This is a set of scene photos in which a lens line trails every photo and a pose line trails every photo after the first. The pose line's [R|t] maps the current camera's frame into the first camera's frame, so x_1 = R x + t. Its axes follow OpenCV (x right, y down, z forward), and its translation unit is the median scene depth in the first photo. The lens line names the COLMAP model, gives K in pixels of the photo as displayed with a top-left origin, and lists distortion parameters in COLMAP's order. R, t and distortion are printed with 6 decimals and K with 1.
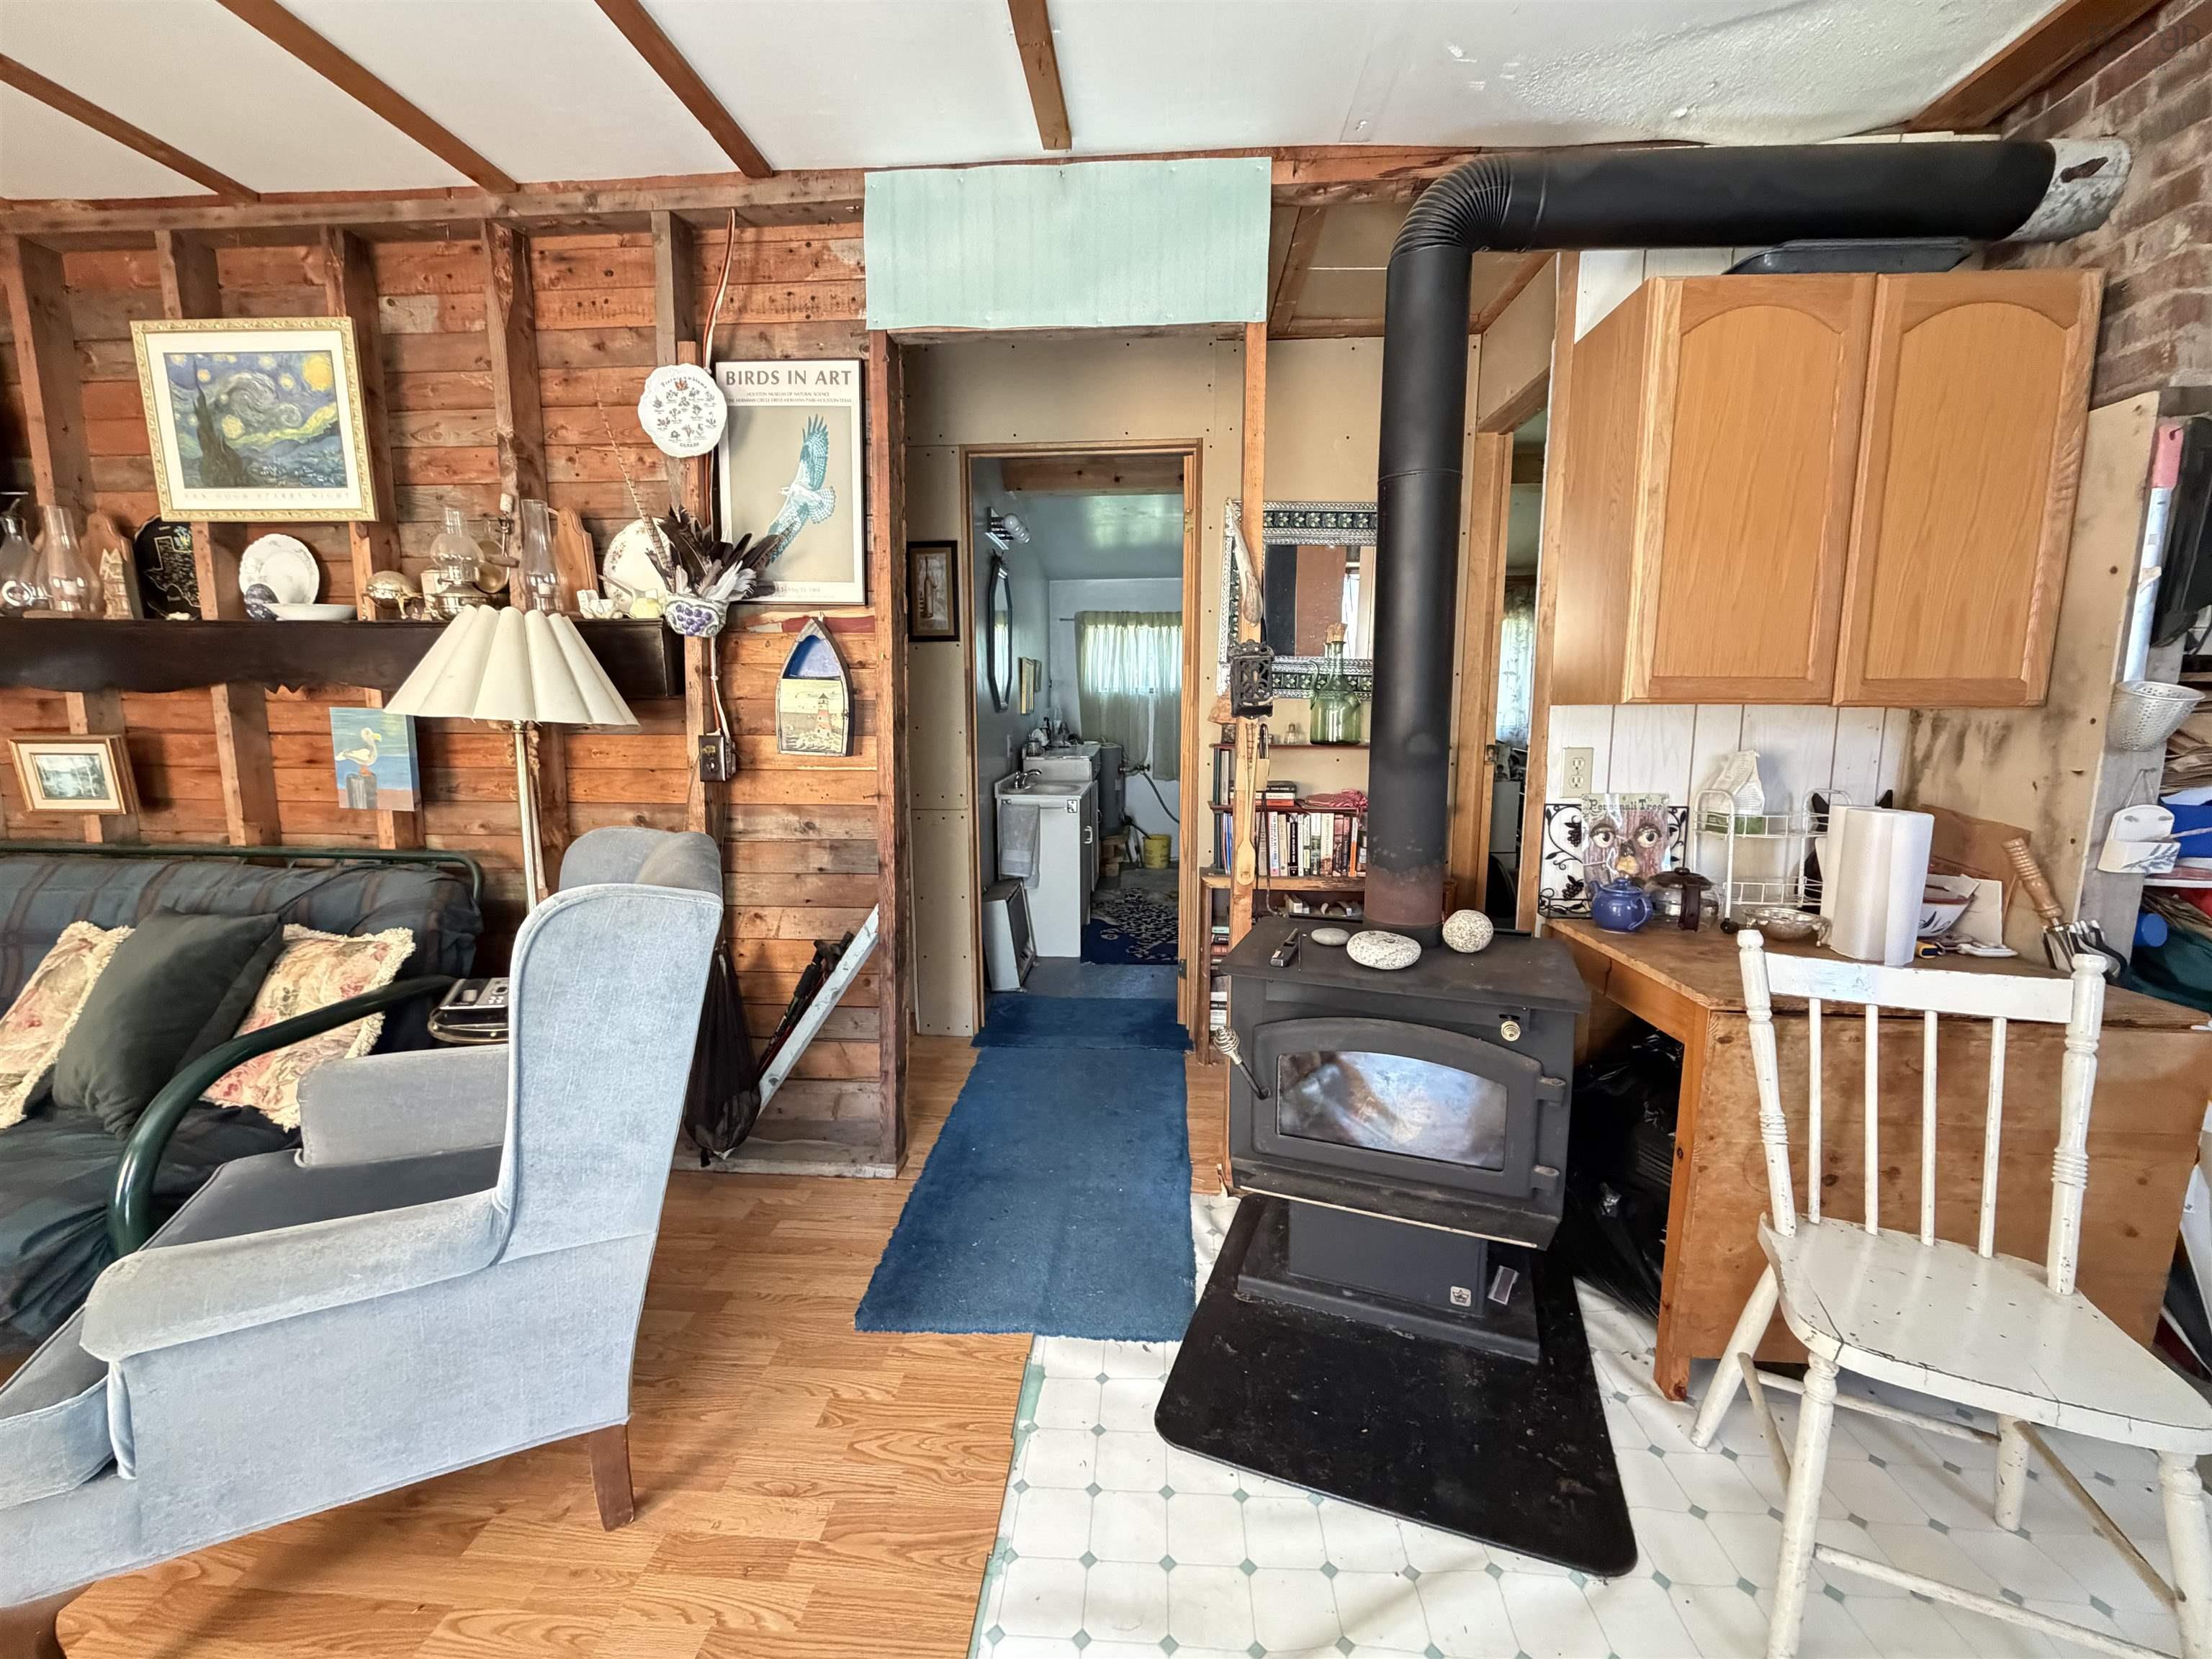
lens RADIAL K [[879.3, 0, 1103.9], [0, 879.3, 828.3], [0, 0, 1]] dist [-0.001162, 0.000338]
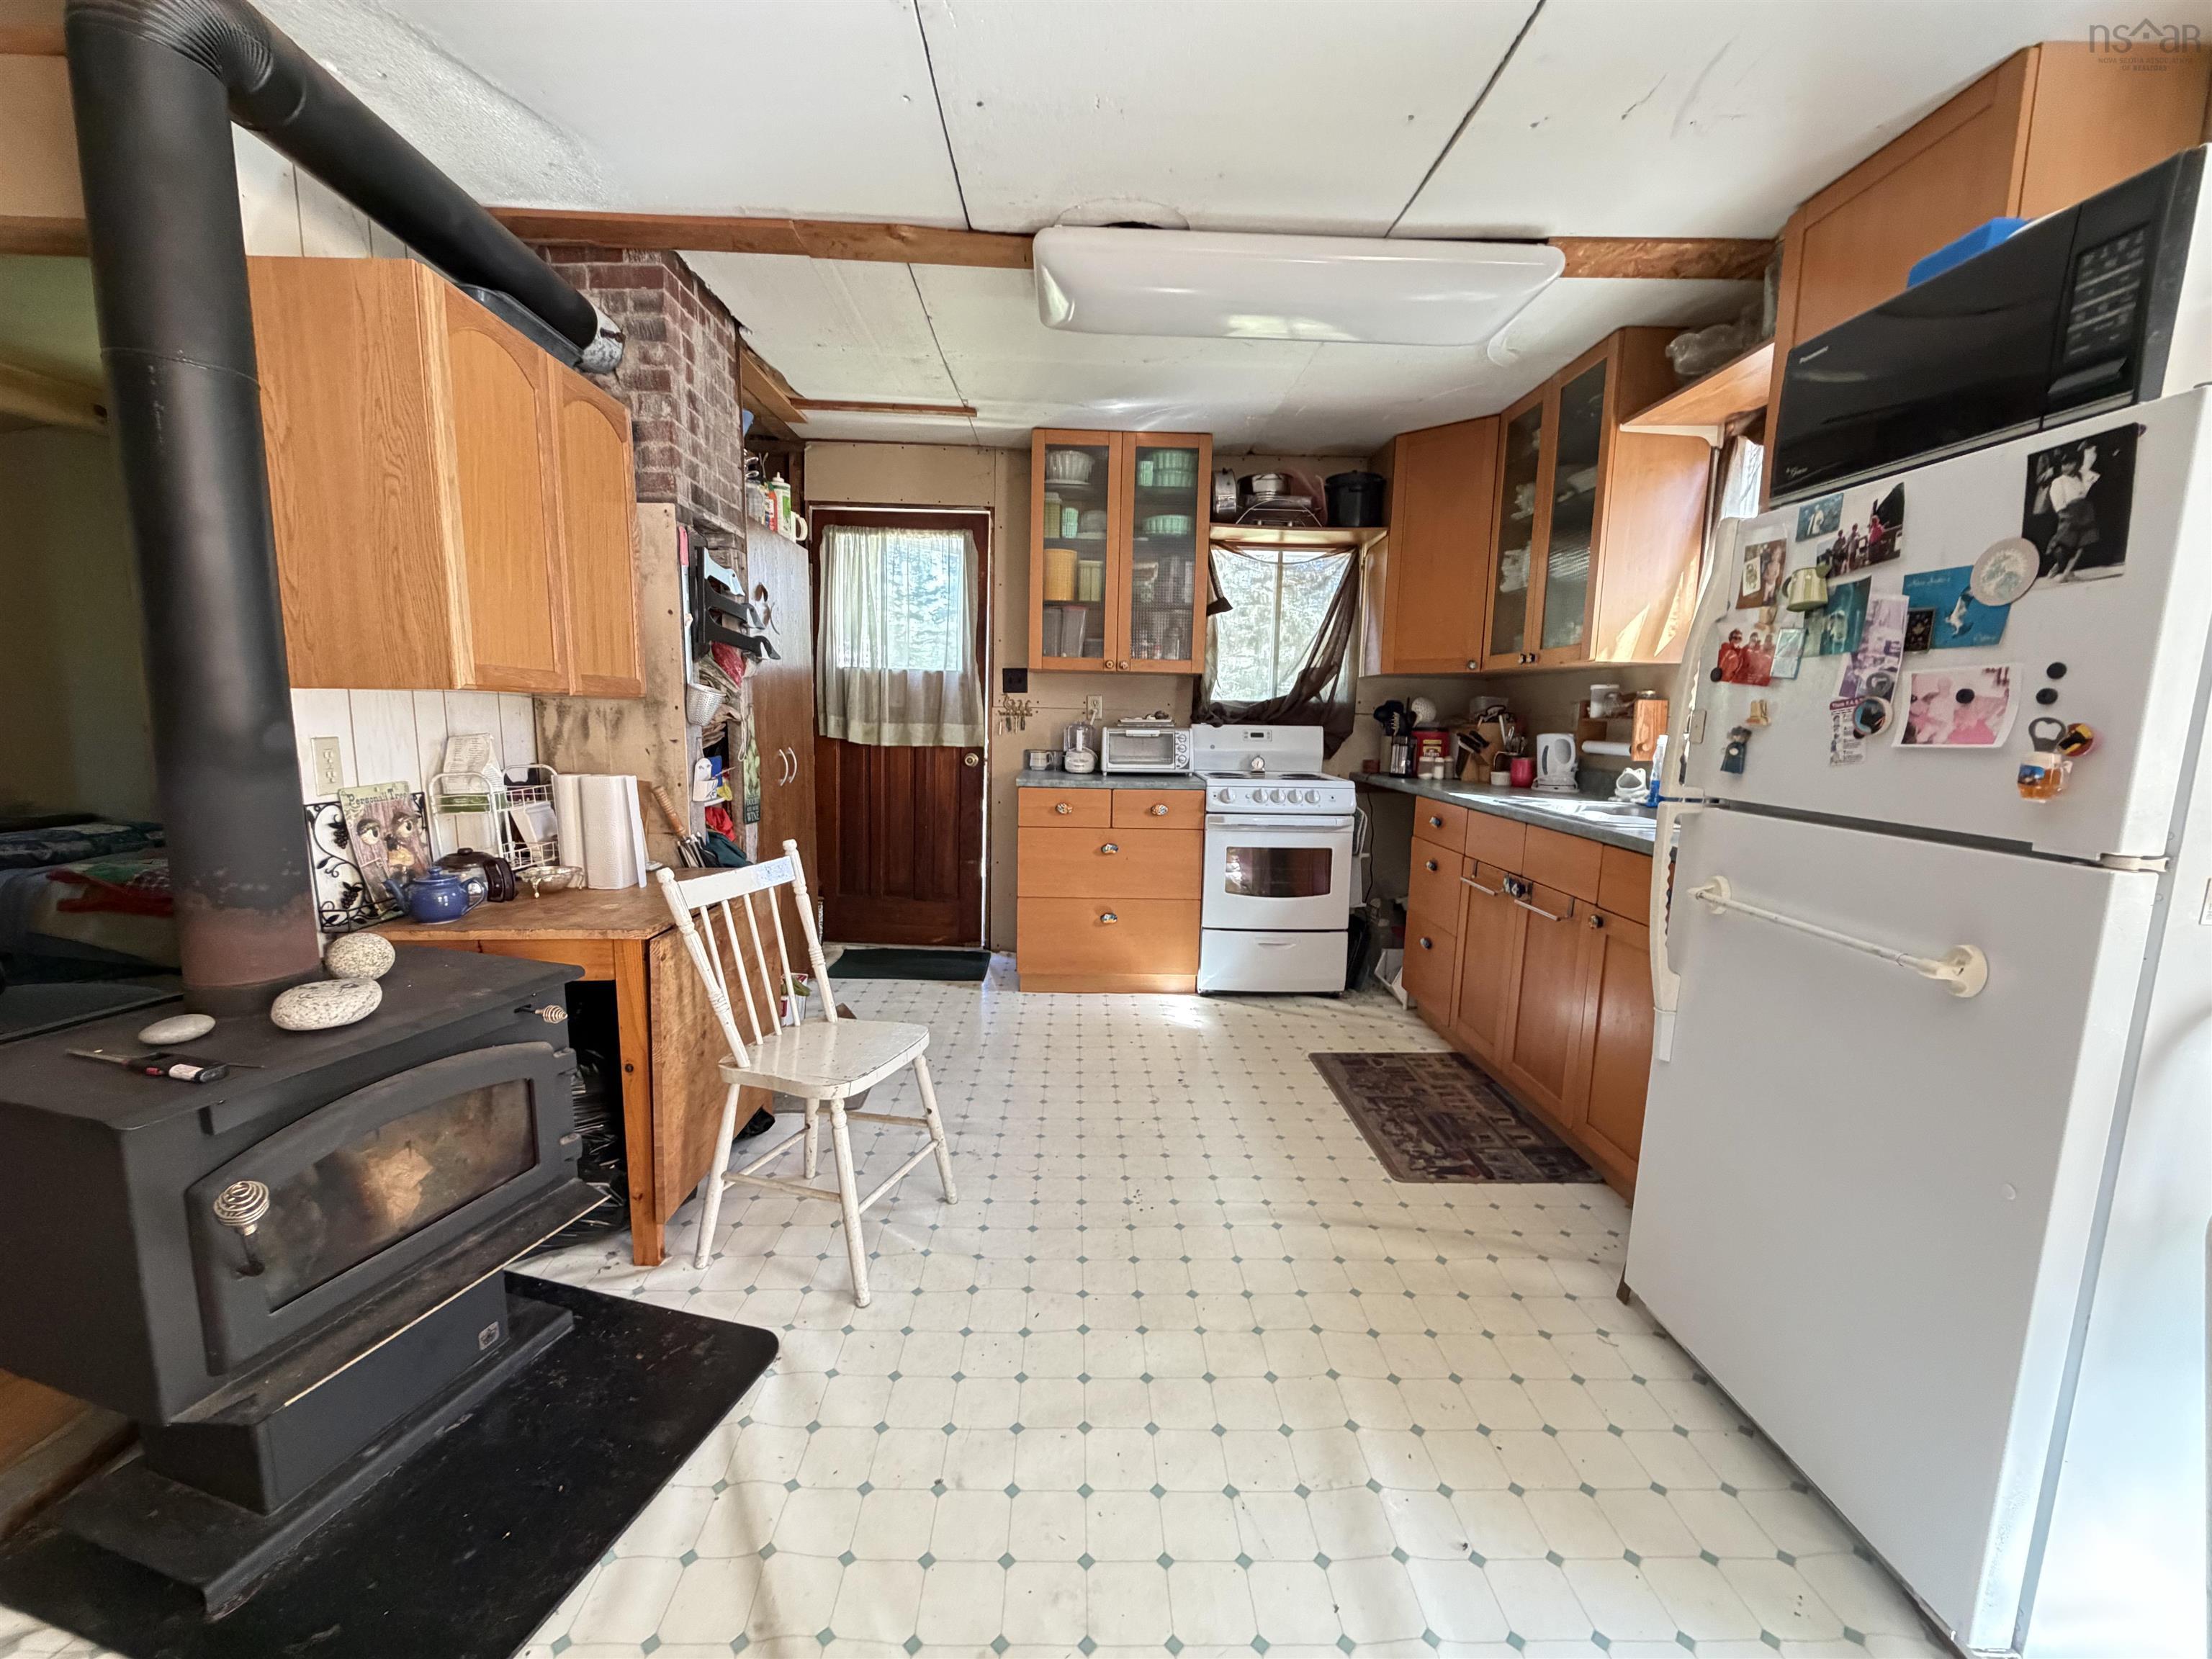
lens RADIAL K [[879.3, 0, 1098.6], [0, 879.3, 828.2], [0, 0, 1]] dist [-0.001162, 0.000338]
pose [[-0.090390, -0.133391, 0.986933, -0.428047], [0.119296, 0.982404, 0.143704, -0.038159], [-0.988736, 0.130727, -0.072886, 0.326306]]
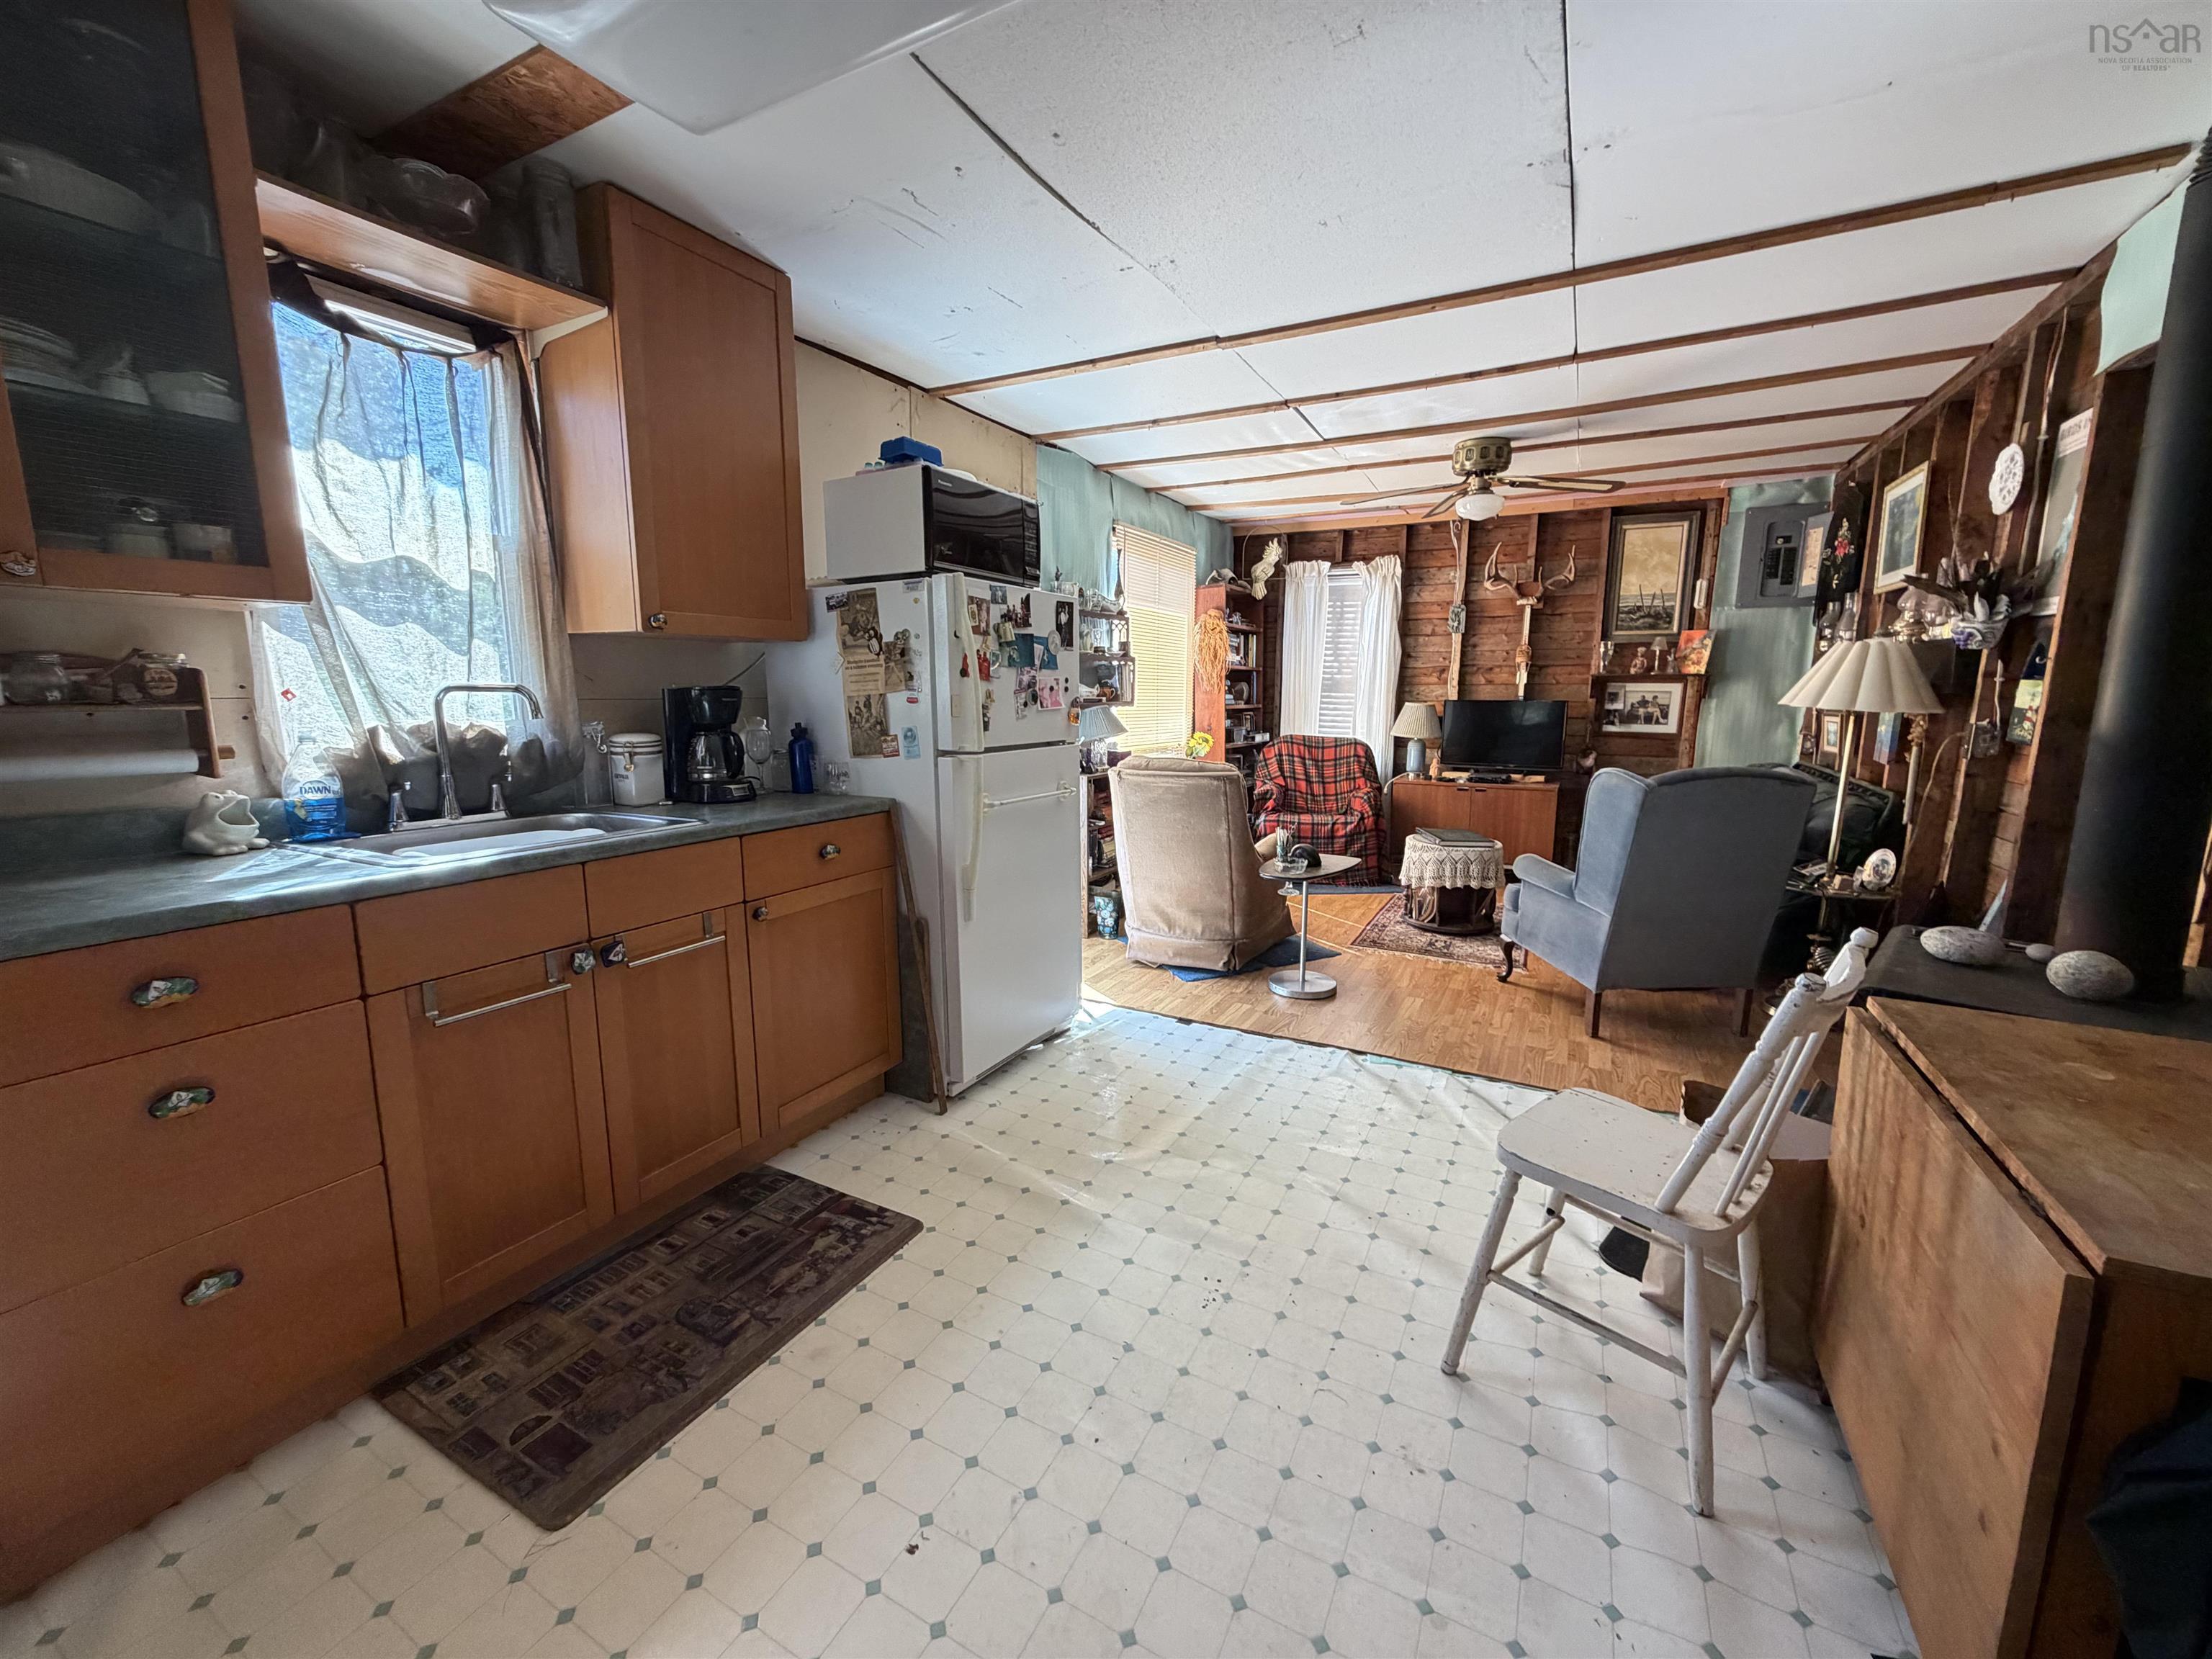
lens RADIAL K [[879.3, 0, 1103.1], [0, 879.3, 828.5], [0, 0, 1]] dist [-0.001162, 0.000338]
pose [[-0.410876, 0.143190, -0.900376, 1.450851], [-0.130846, 0.968103, 0.213671, -0.073228], [0.902253, 0.205603, -0.379035, 0.404410]]
